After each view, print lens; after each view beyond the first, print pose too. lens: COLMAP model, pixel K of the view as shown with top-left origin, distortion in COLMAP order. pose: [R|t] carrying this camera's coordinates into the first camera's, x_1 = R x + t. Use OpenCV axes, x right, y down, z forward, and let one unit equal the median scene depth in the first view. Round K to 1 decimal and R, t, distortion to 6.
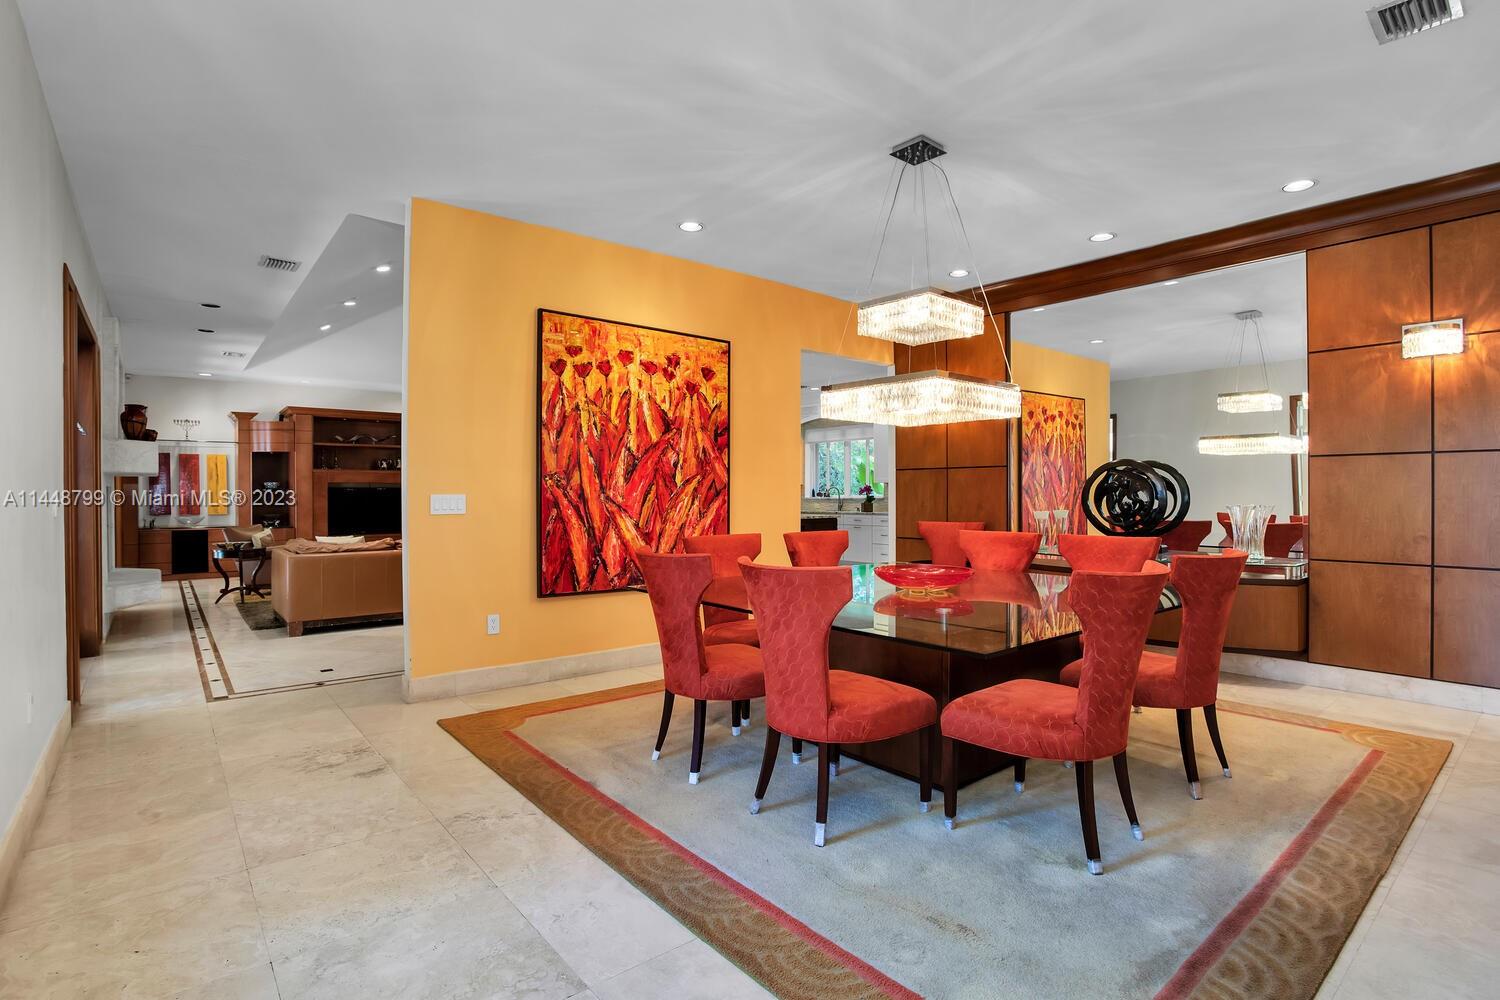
lens RADIAL K [[730.8, 0, 746.5], [0, 730.8, 496.4], [0, 0, 1]] dist [-0.035688, 0.006501]
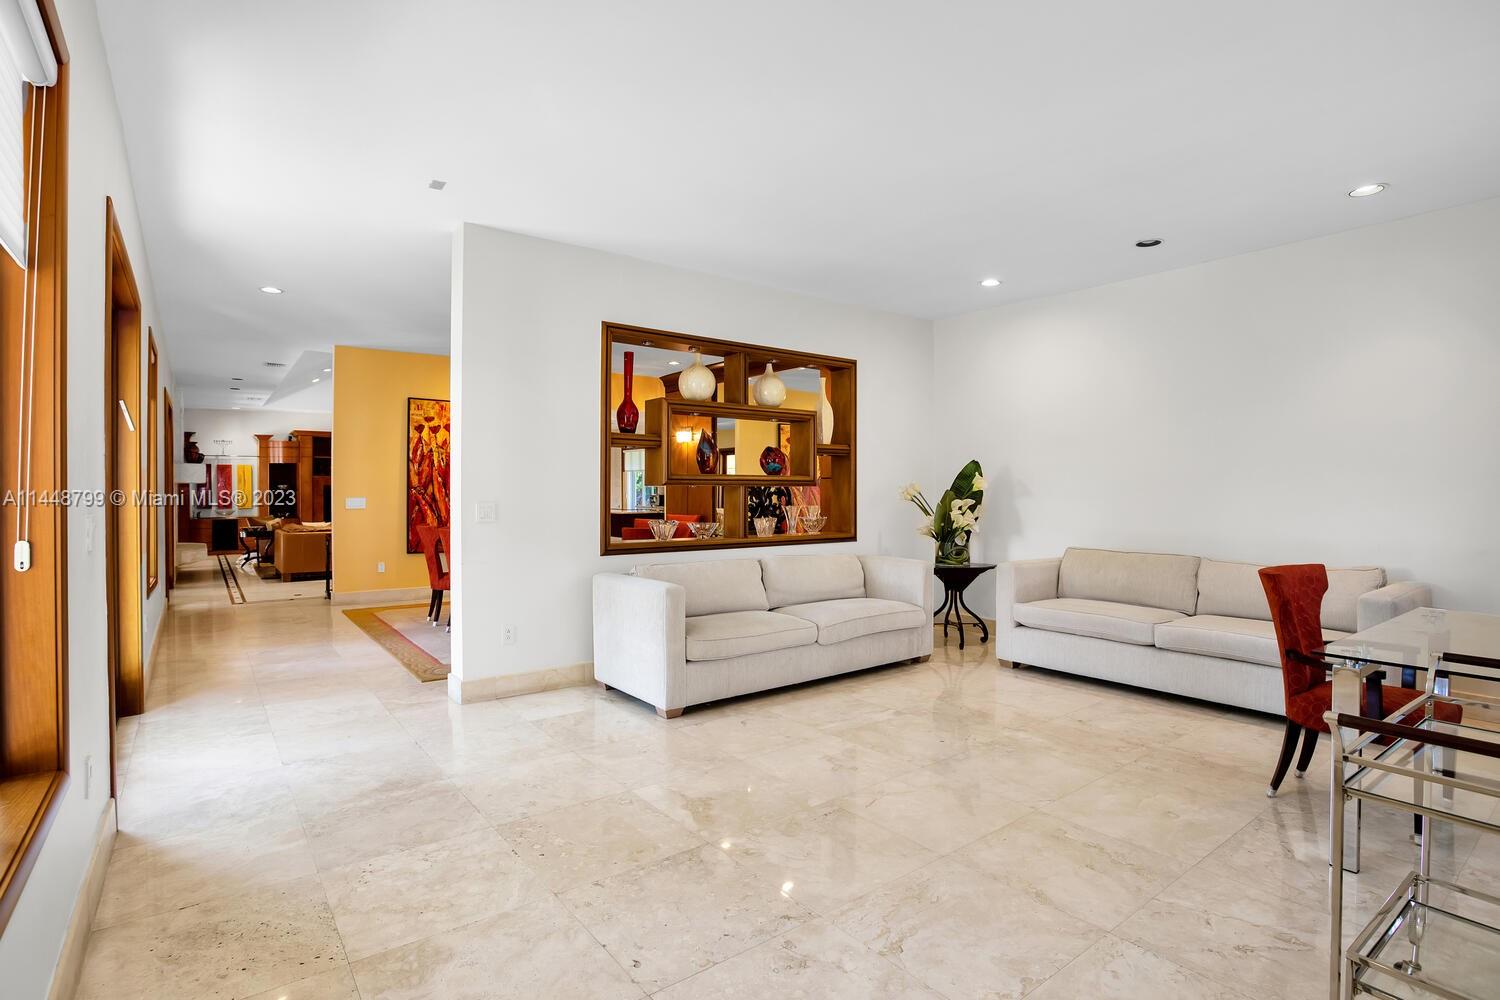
lens RADIAL K [[730.8, 0, 747.2], [0, 730.8, 493.2], [0, 0, 1]] dist [-0.035688, 0.006501]
pose [[0.999445, 0.002792, -0.033193, 0.536828], [-0.002760, 0.999996, 0.001025, -0.016395], [0.033196, -0.000933, 0.999448, -0.683766]]
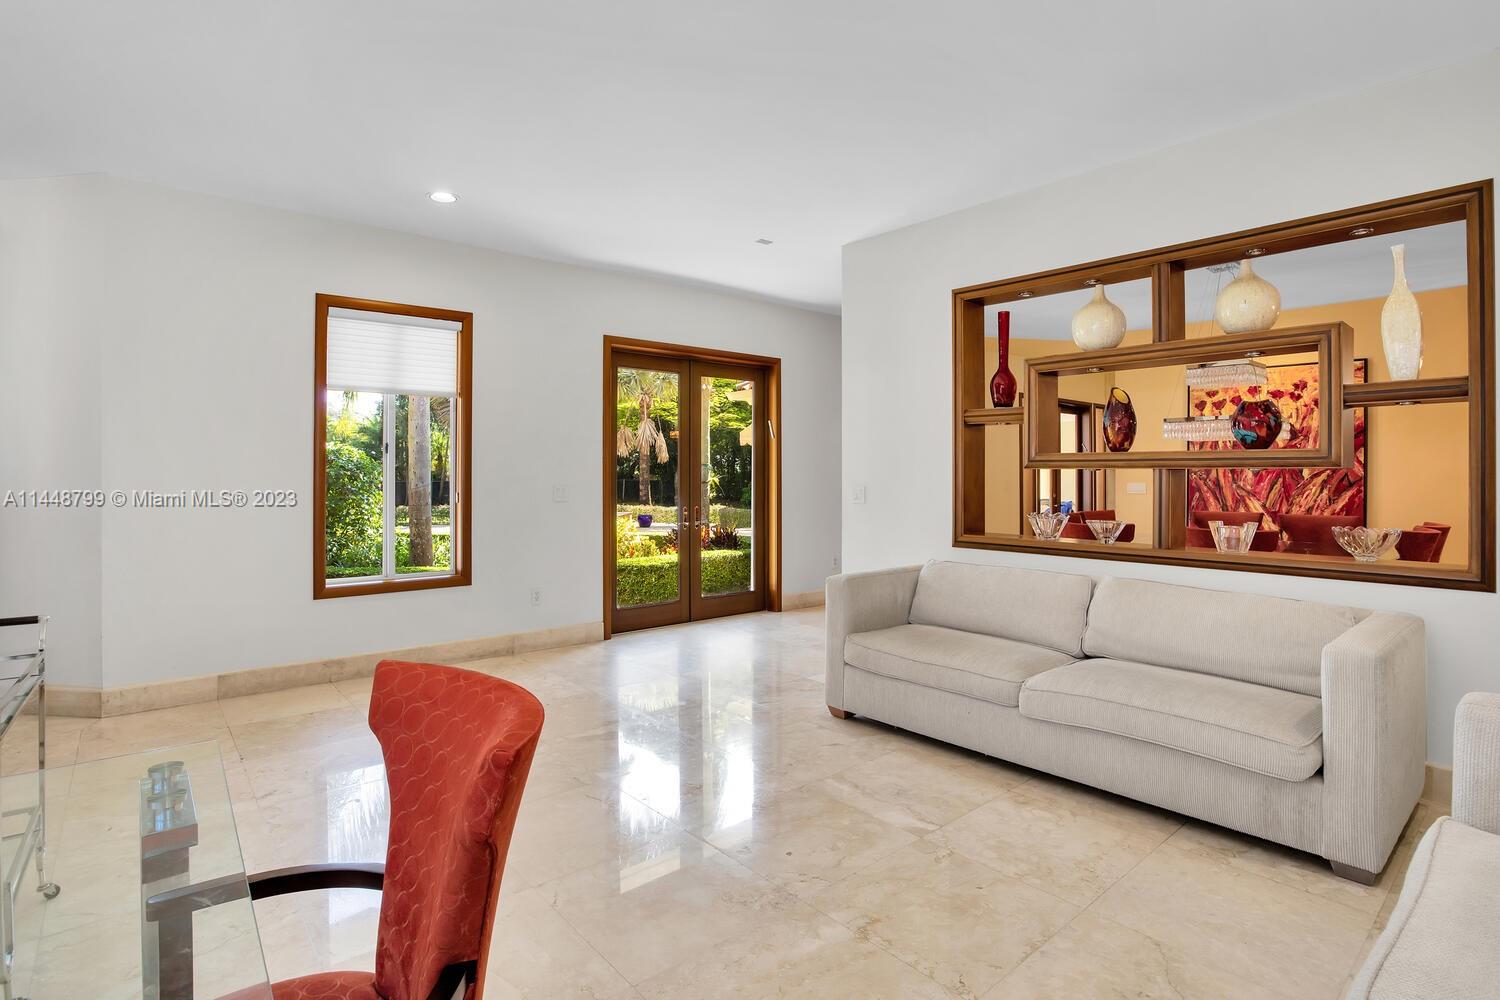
lens RADIAL K [[730.8, 0, 754.1], [0, 730.8, 469.1], [0, 0, 1]] dist [-0.035688, 0.006501]
pose [[0.041015, -0.004662, -0.999148, 1.127409], [-0.004308, 0.999979, -0.004843, -0.019863], [0.999149, 0.004503, 0.040994, -0.058929]]
